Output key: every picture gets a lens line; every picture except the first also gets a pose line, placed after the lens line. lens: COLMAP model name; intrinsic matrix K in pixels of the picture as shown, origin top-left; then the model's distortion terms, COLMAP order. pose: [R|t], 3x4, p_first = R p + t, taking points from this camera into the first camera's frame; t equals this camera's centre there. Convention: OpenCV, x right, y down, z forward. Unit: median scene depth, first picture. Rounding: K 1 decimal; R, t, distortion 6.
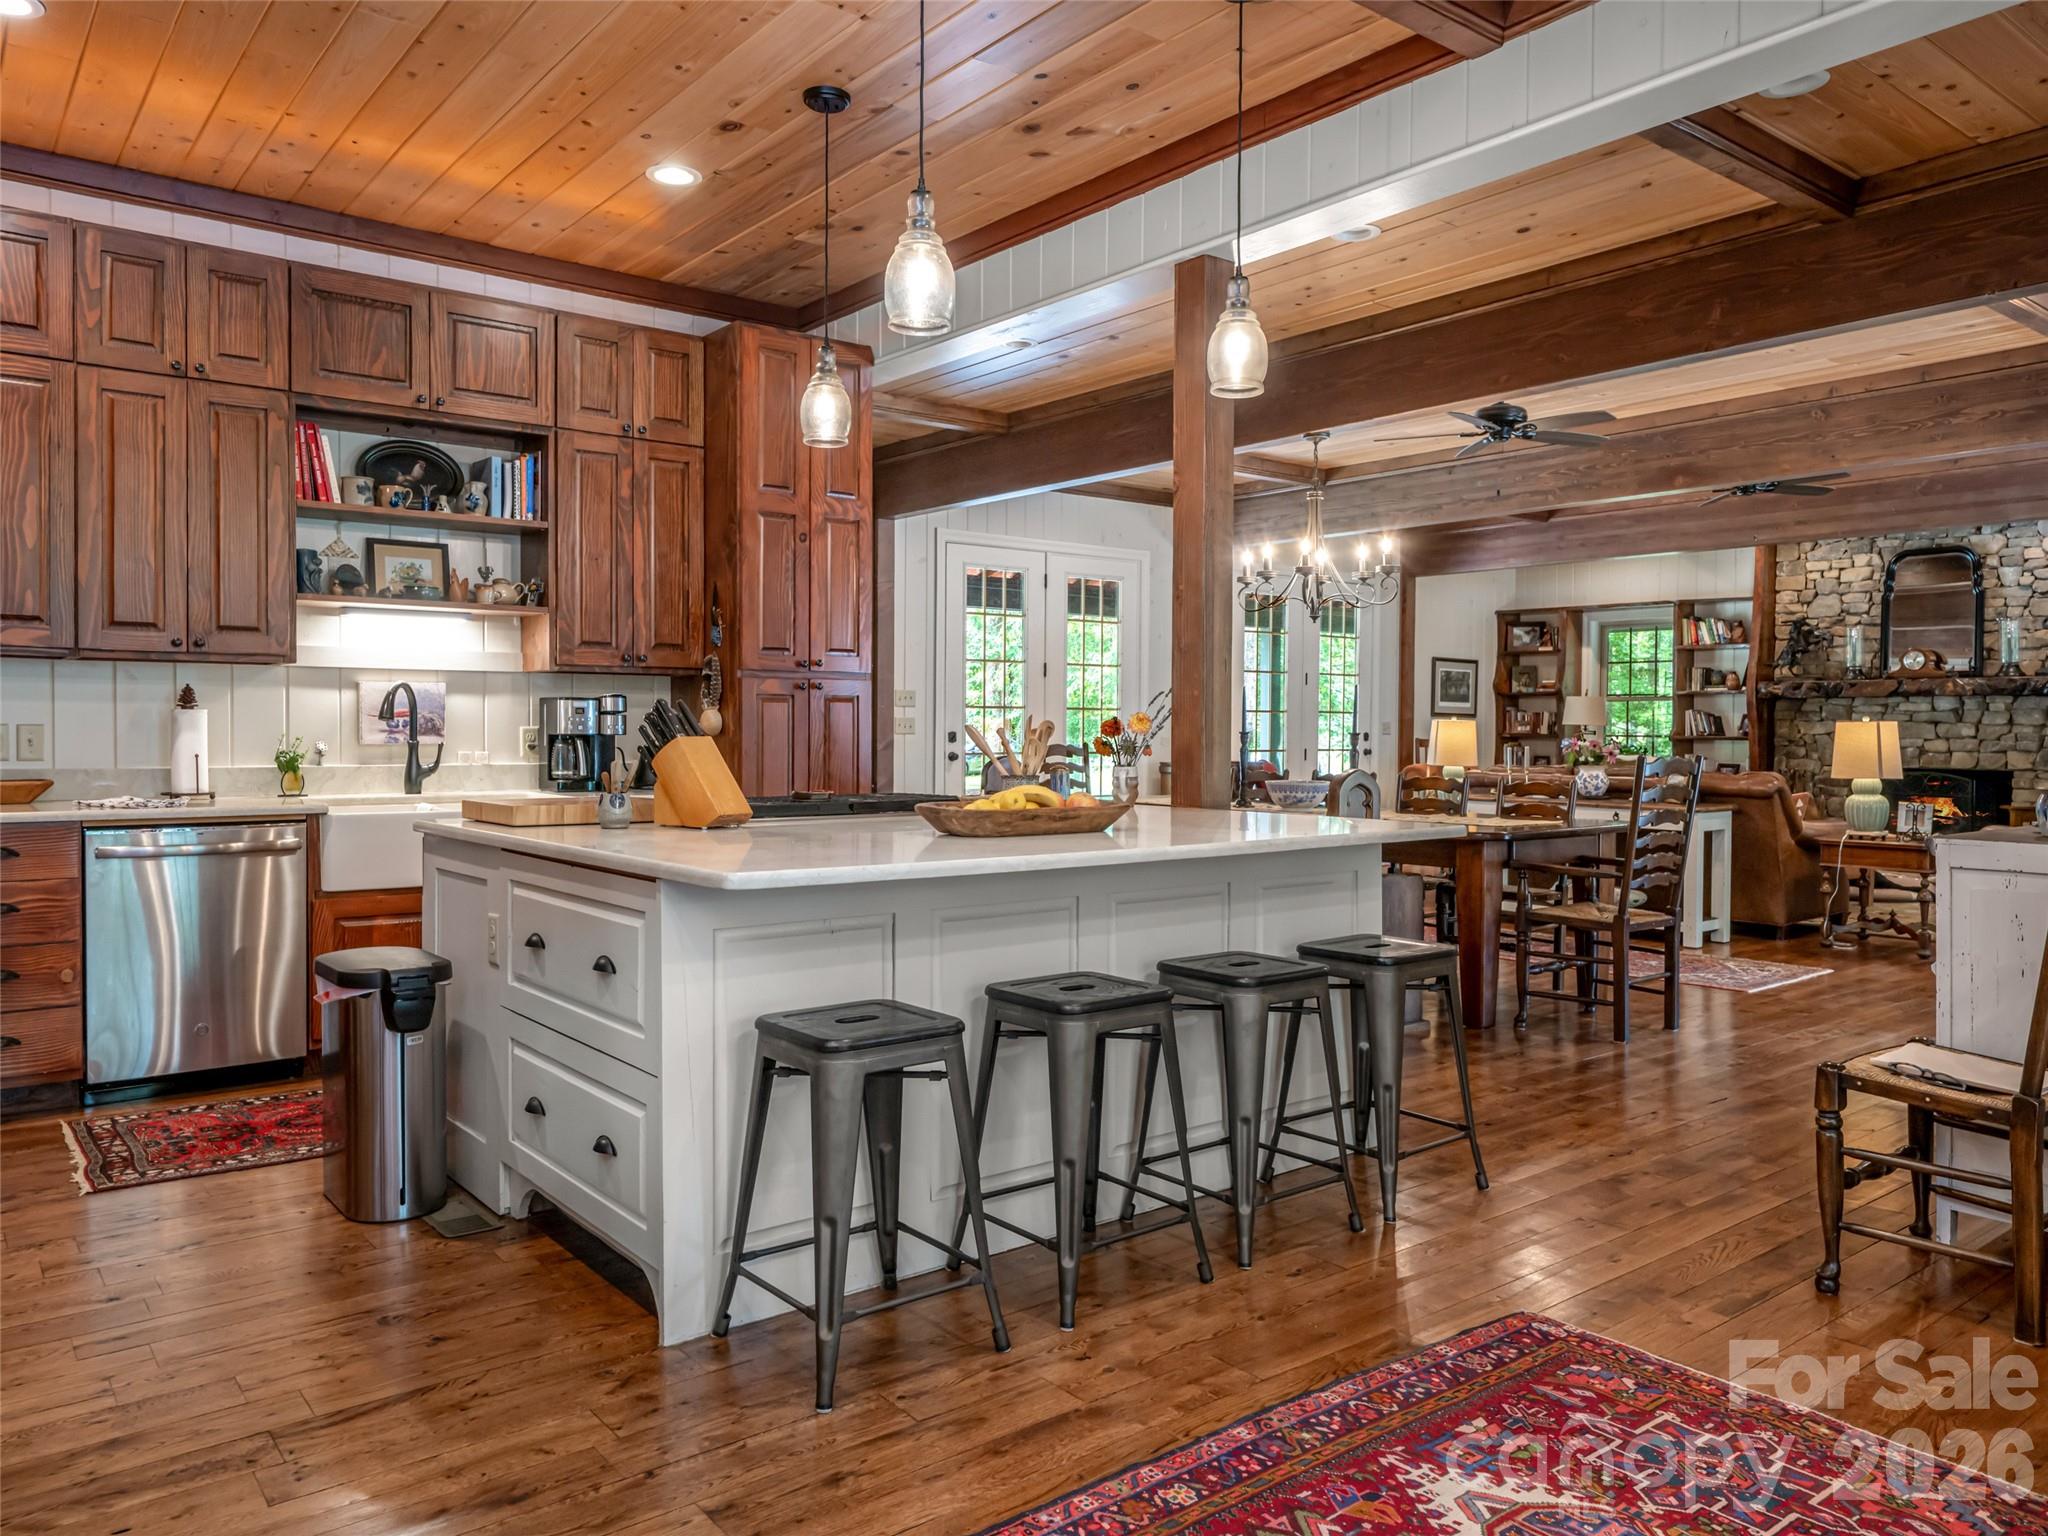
lens RADIAL K [[1376.8, 0, 1039.8], [0, 1376.8, 752.8], [0, 0, 1]] dist [-0.007835, 0.005316]
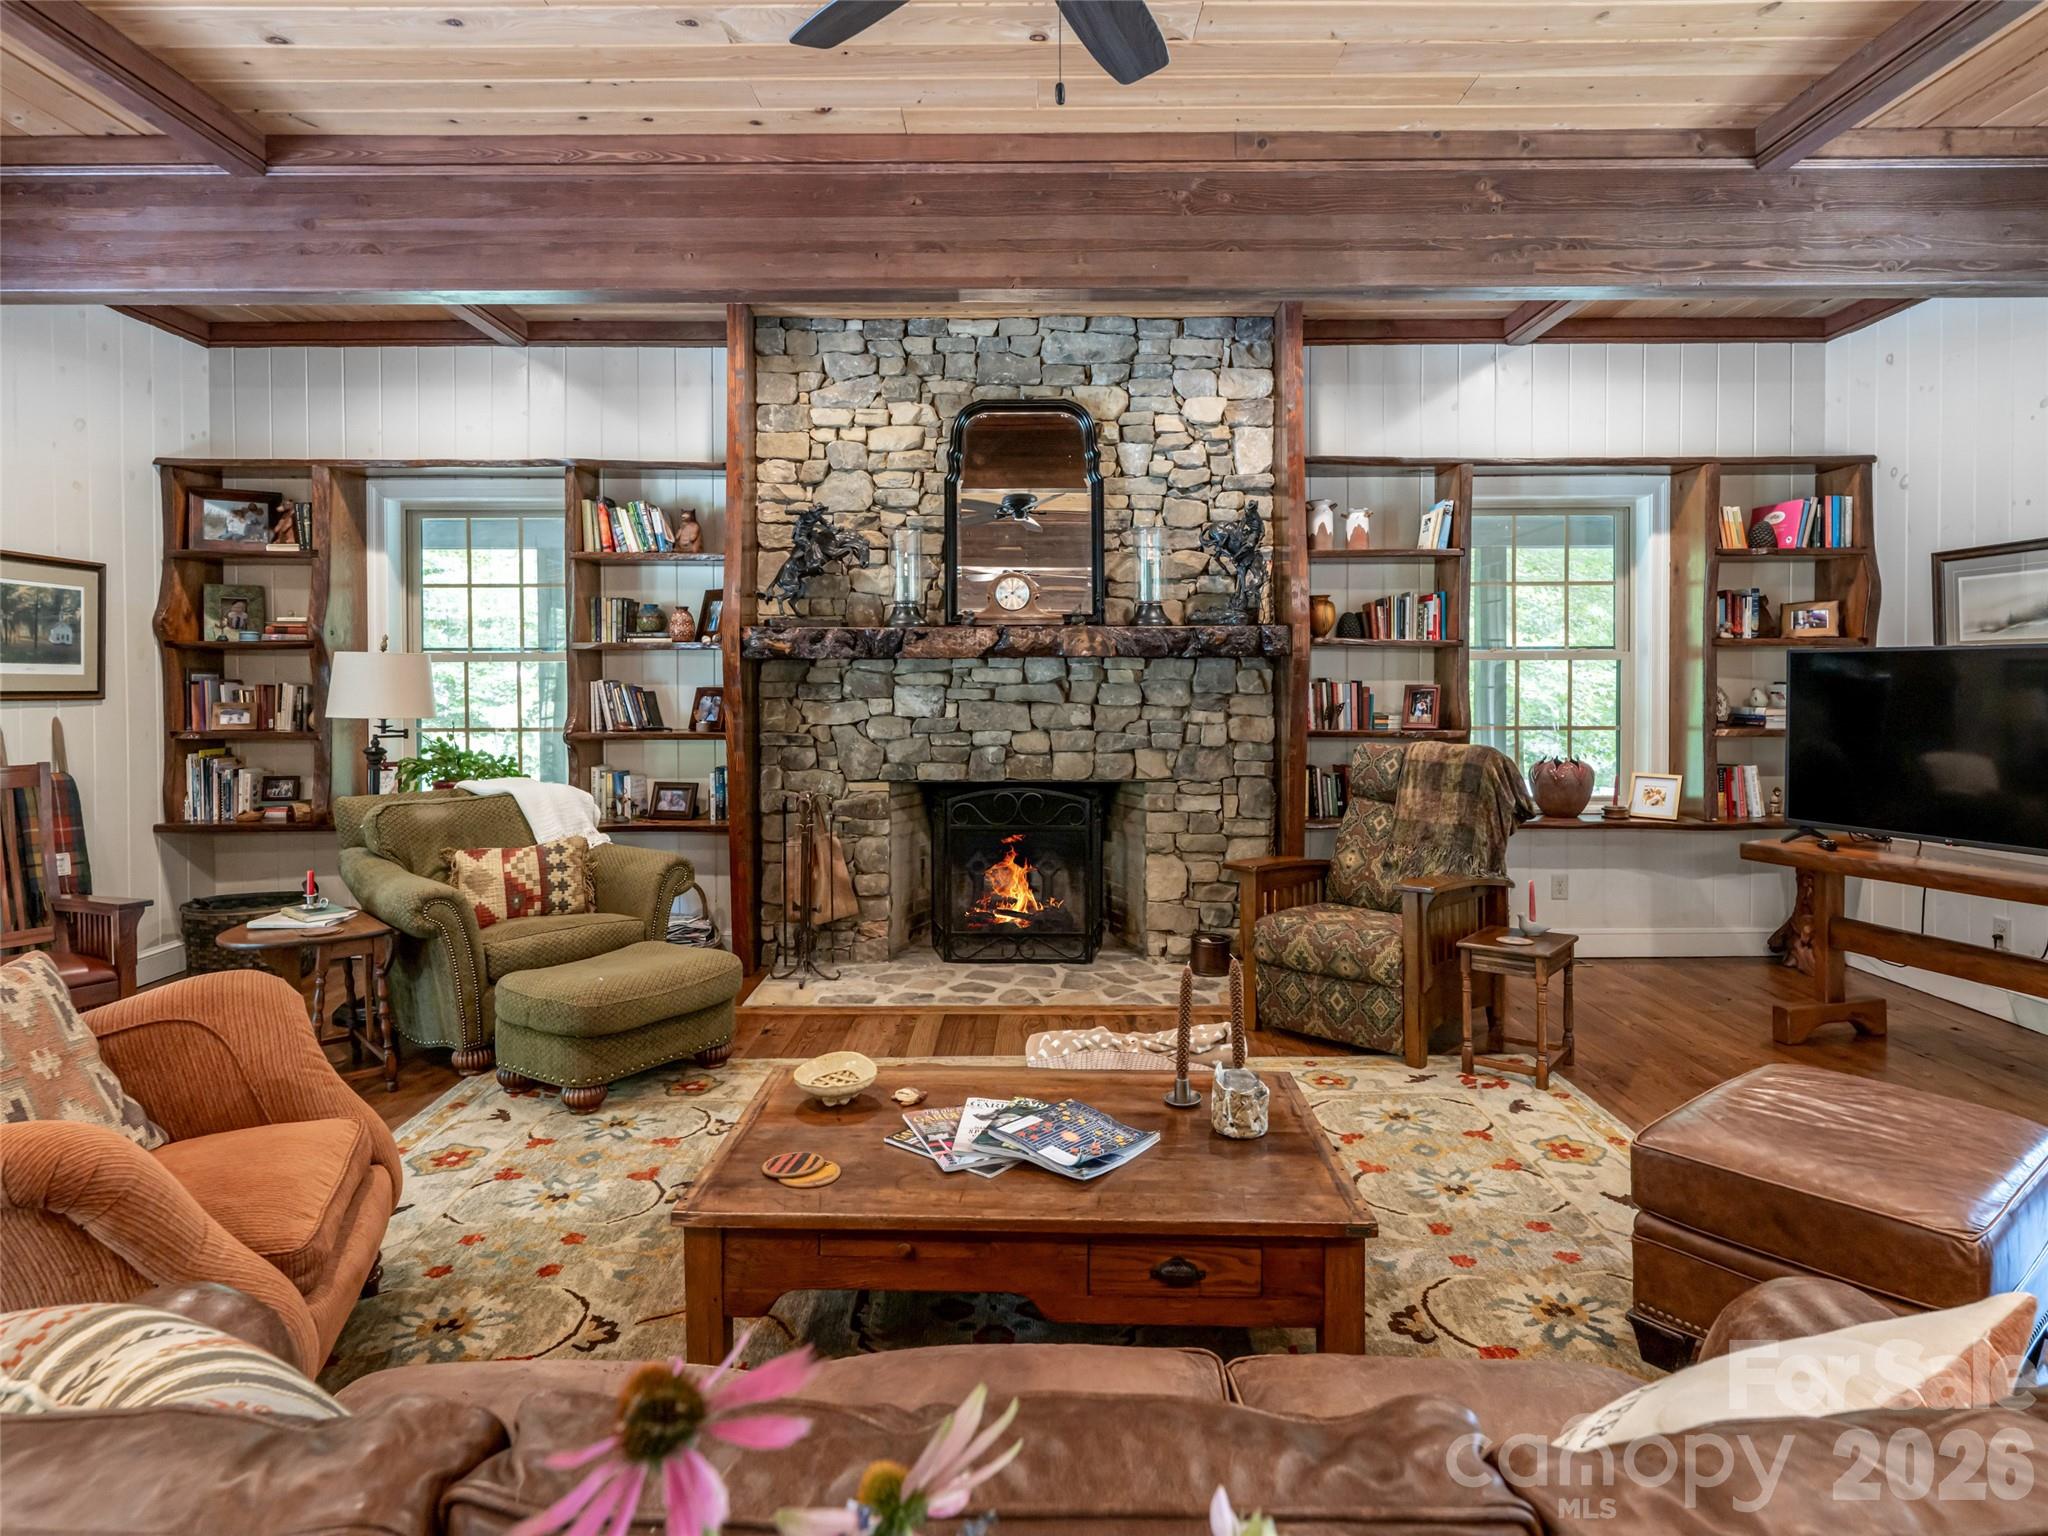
lens RADIAL K [[1142.1, 0, 1024.0], [0, 1142.1, 694.3], [0, 0, 1]] dist [-0.001144, 0.000104]
pose [[0.614854, -0.020960, 0.788362, 0.264941], [0.022626, 0.999704, 0.008932, -0.029492], [-0.788316, 0.012345, 0.615147, 0.692062]]
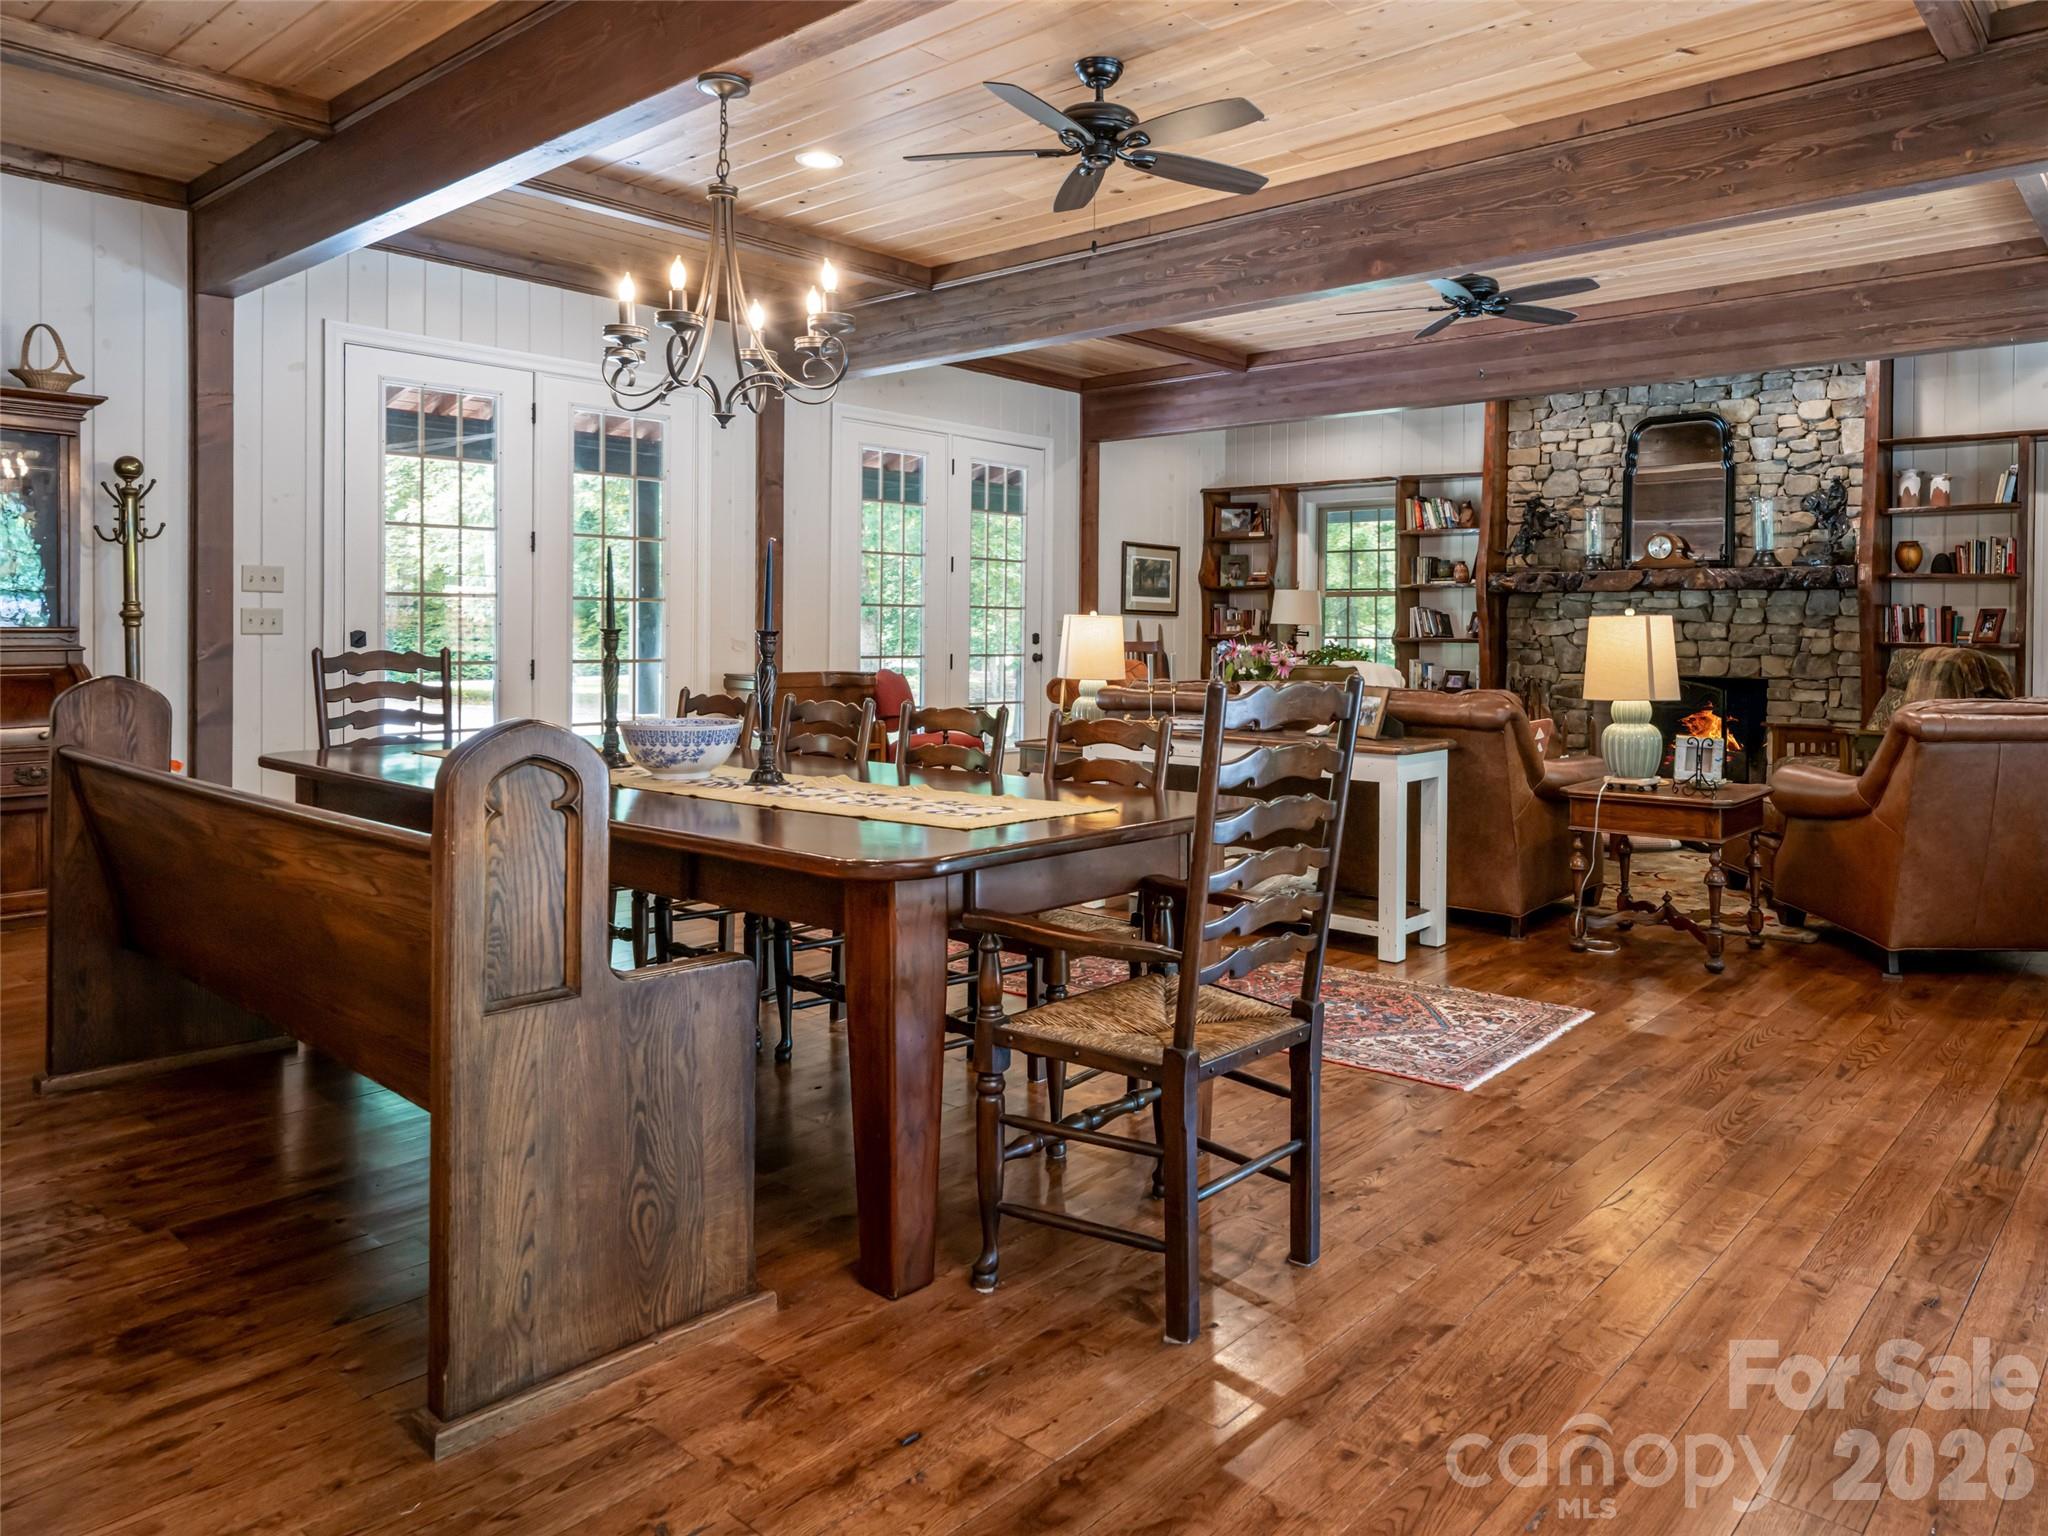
lens RADIAL K [[1344.6, 0, 1116.2], [0, 1344.6, 641.7], [0, 0, 1]] dist [-0.001008, -0.002060]
pose [[0.978642, -0.000449, 0.205571, 0.139620], [0.002438, 0.999953, -0.009423, -0.002820], [-0.205557, 0.009723, 0.978597, 0.259403]]
